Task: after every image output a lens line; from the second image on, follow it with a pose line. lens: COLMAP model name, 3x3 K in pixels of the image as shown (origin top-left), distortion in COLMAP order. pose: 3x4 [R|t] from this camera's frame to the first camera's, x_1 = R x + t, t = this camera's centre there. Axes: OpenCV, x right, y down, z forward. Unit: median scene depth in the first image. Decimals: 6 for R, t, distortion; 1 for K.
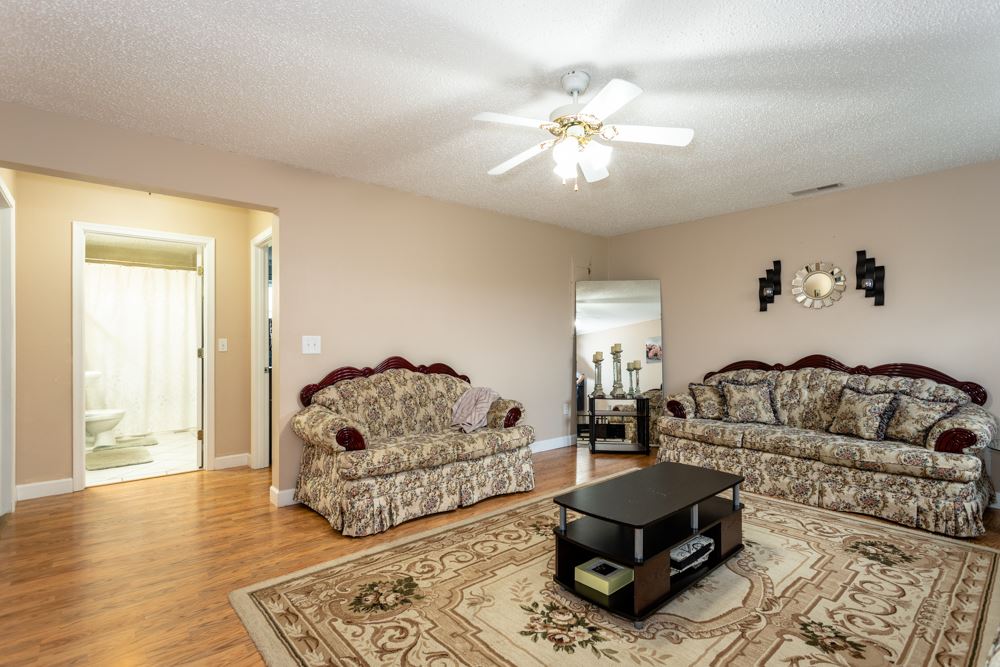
lens RADIAL K [[472.3, 0, 497.5], [0, 472.3, 347.1], [0, 0, 1]] dist [0.001207, 0.001127]
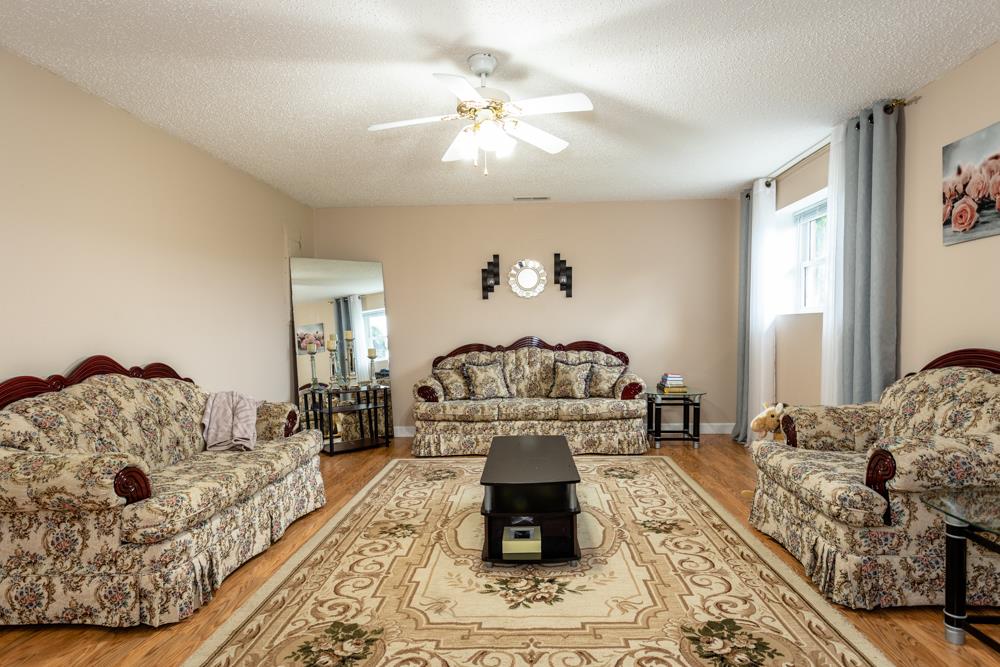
lens RADIAL K [[539.4, 0, 503.5], [0, 539.4, 360.0], [0, 0, 1]] dist [0.000736, 0.001442]
pose [[0.682499, -0.056351, 0.728711, -0.456719], [0.024953, 0.998239, 0.053822, 0.000271], [-0.730460, -0.018550, 0.682703, 0.126282]]
